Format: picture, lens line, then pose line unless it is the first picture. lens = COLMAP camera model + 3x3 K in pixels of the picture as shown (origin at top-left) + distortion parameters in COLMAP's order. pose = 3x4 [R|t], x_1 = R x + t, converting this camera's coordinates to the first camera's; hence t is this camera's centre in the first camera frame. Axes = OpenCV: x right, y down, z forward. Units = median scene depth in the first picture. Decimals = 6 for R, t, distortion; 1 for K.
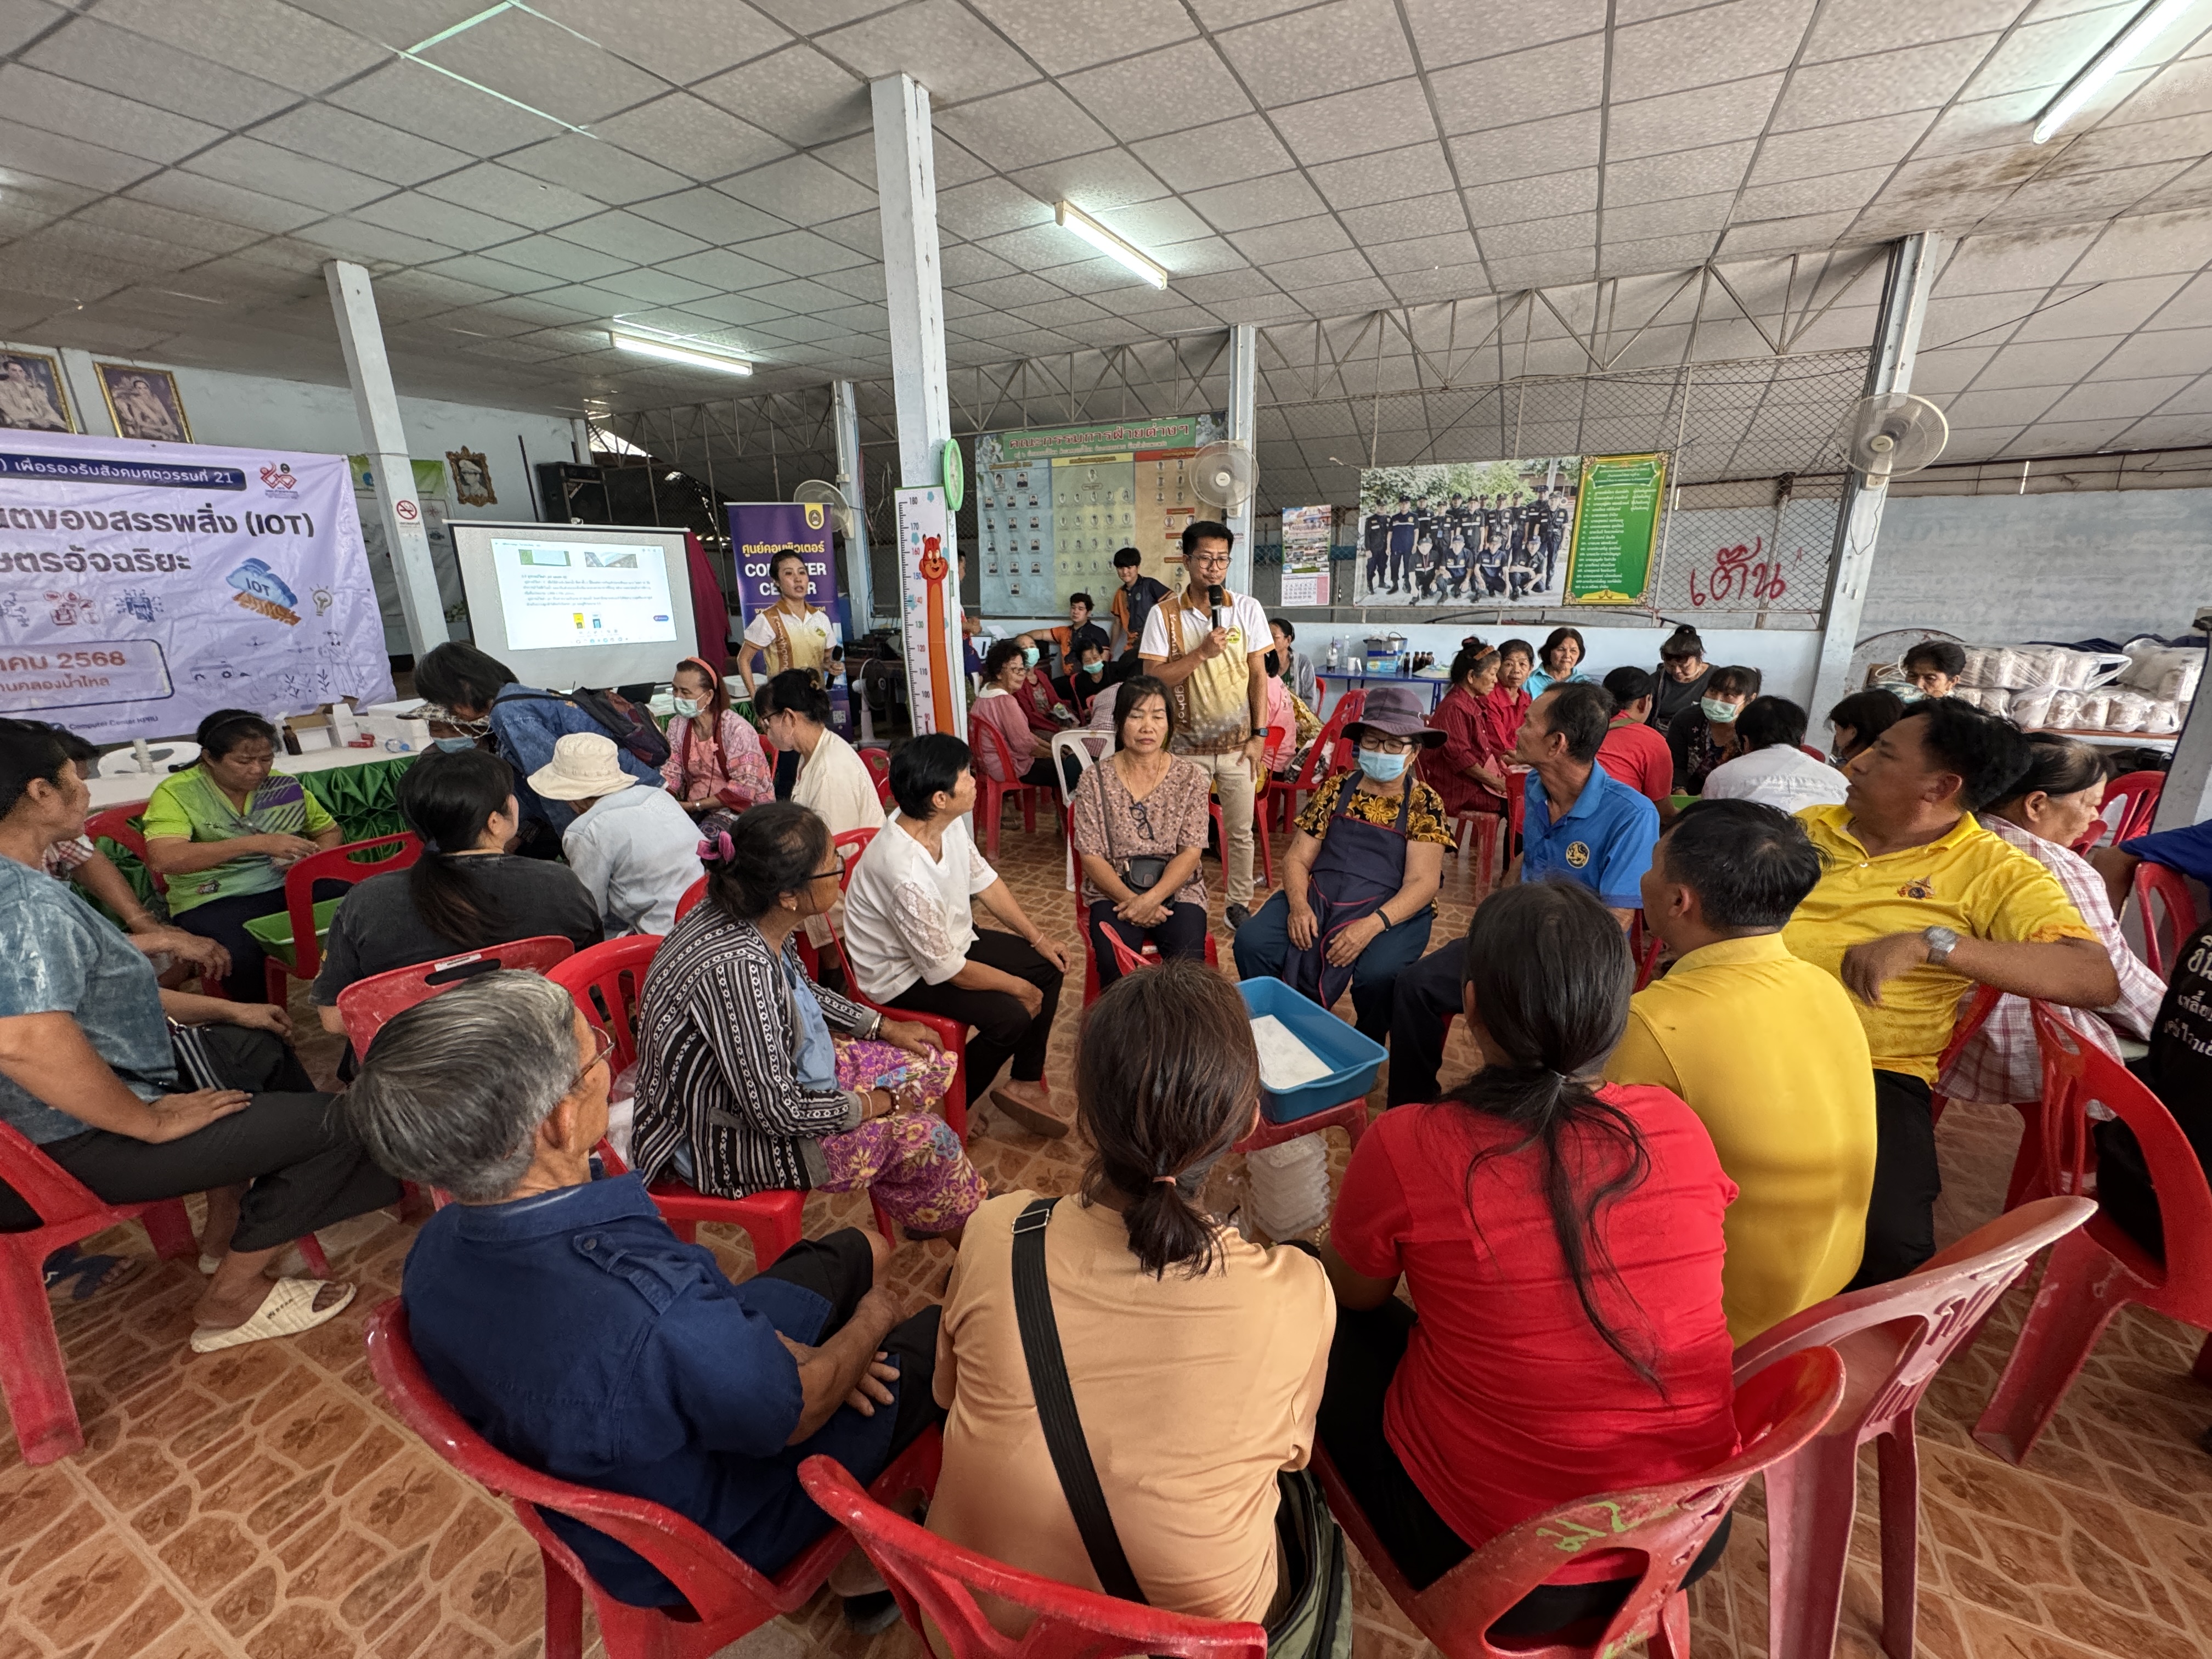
lens RADIAL K [[884.0, 0, 1095.8], [0, 884.0, 827.4], [0, 0, 1]] dist [0.000404, 0.000532]
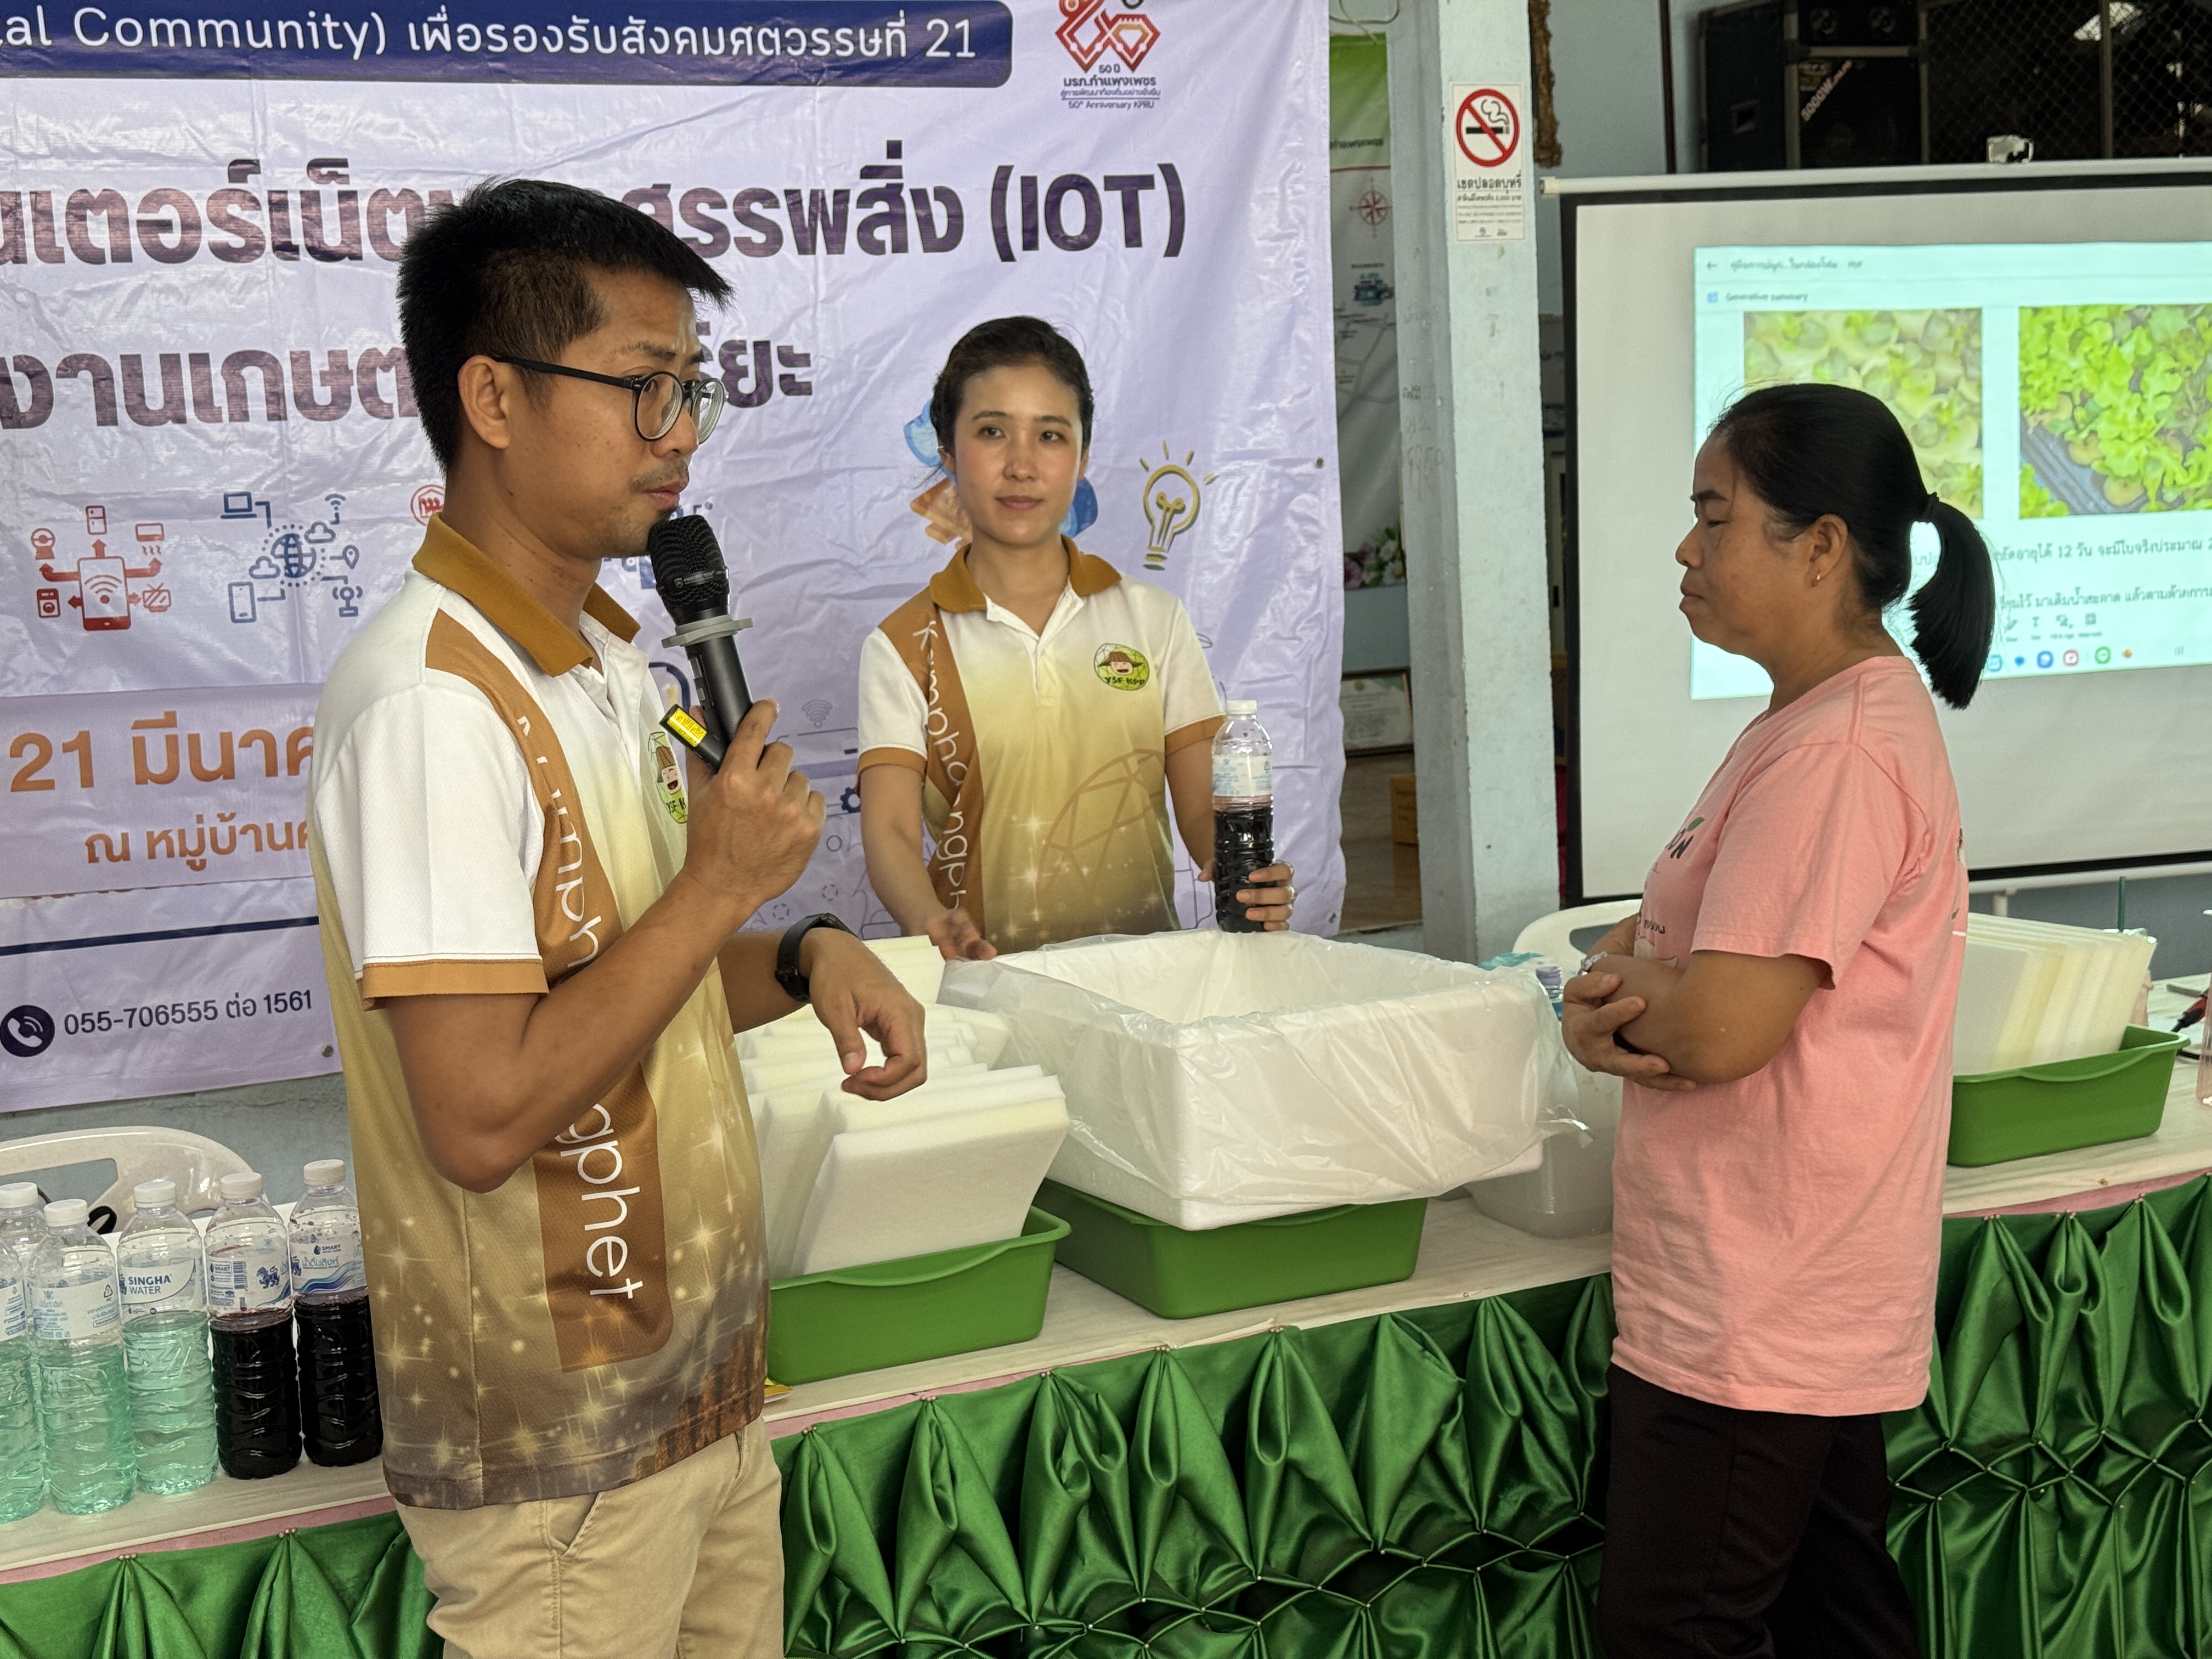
lens RADIAL K [[3010.9, 0, 1067.5], [0, 3010.9, 840.8], [0, 0, 1]] dist [0.215156, -0.420539]
pose [[0.795793, 0.044478, -0.603934, -0.416187], [-0.127936, 0.987137, -0.095879, -0.086928], [0.591901, 0.153564, 0.791247, 0.358638]]
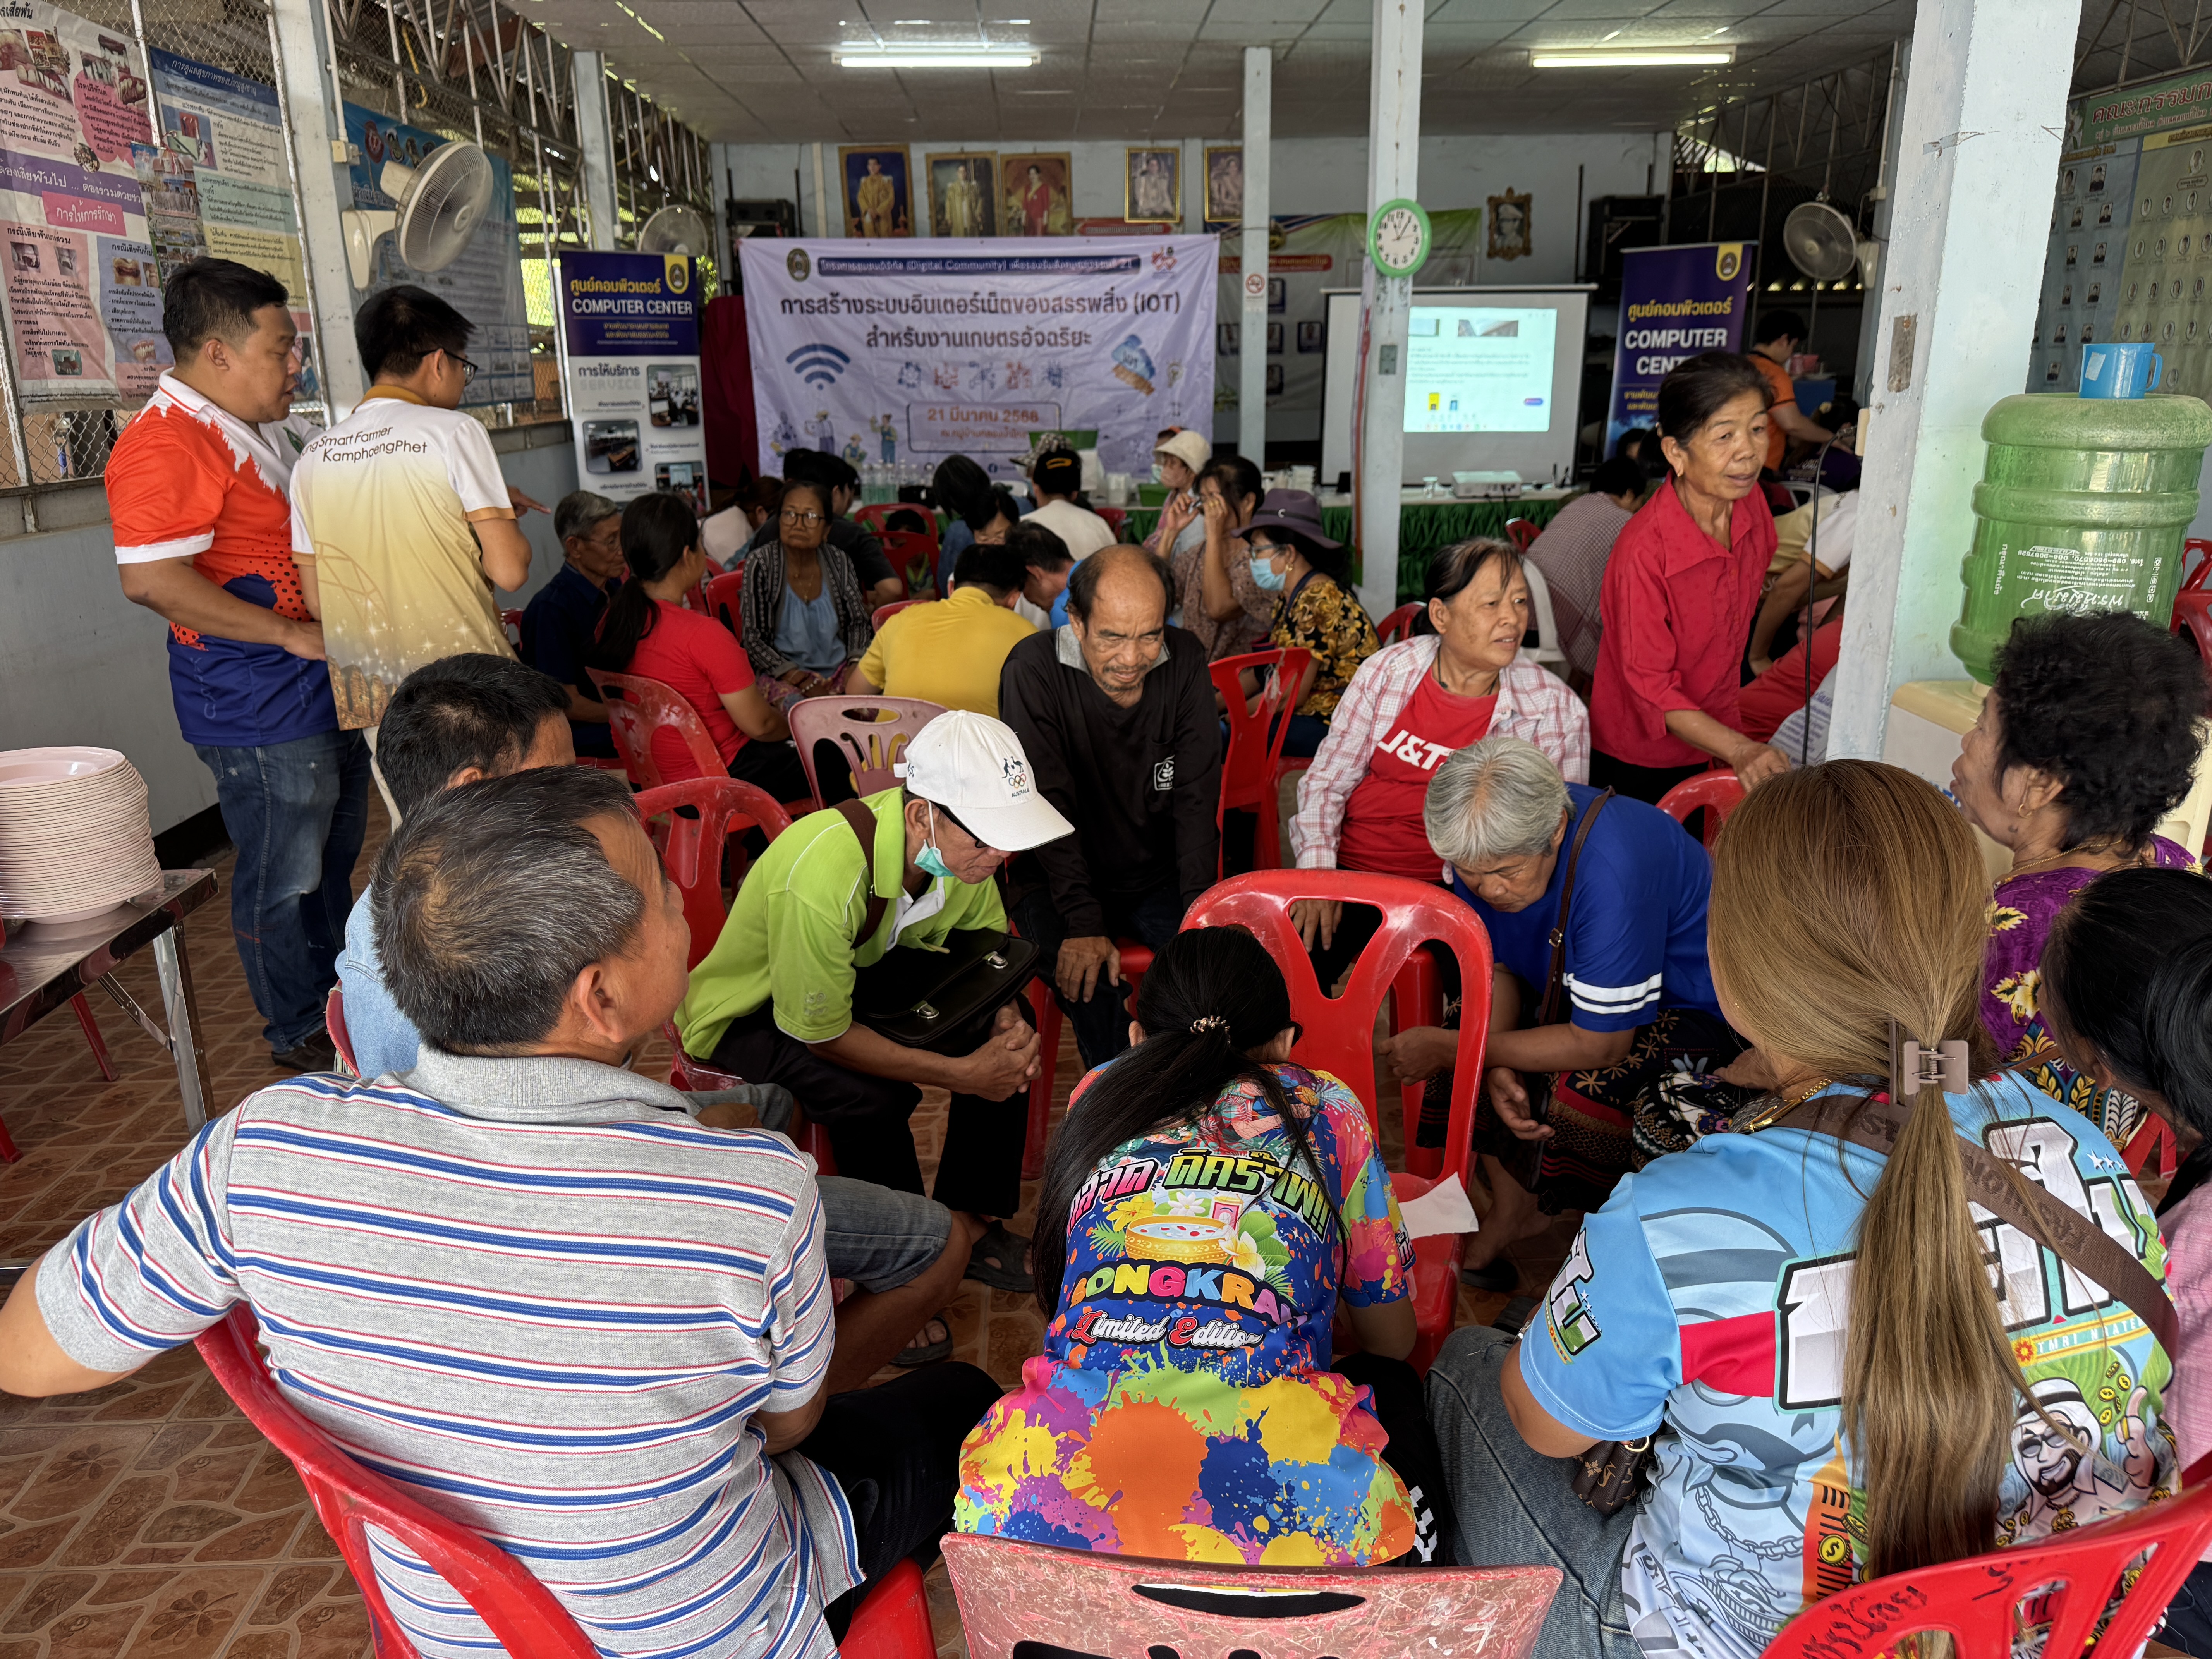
lens RADIAL K [[1528.4, 0, 1121.1], [0, 1528.4, 843.0], [0, 0, 1]] dist [0.108116, -0.158970]
pose [[0.507578, 0.264545, -0.819988, 0.883082], [-0.238123, 0.957701, 0.161575, 0.008984], [0.828047, 0.113246, 0.549102, -0.041055]]
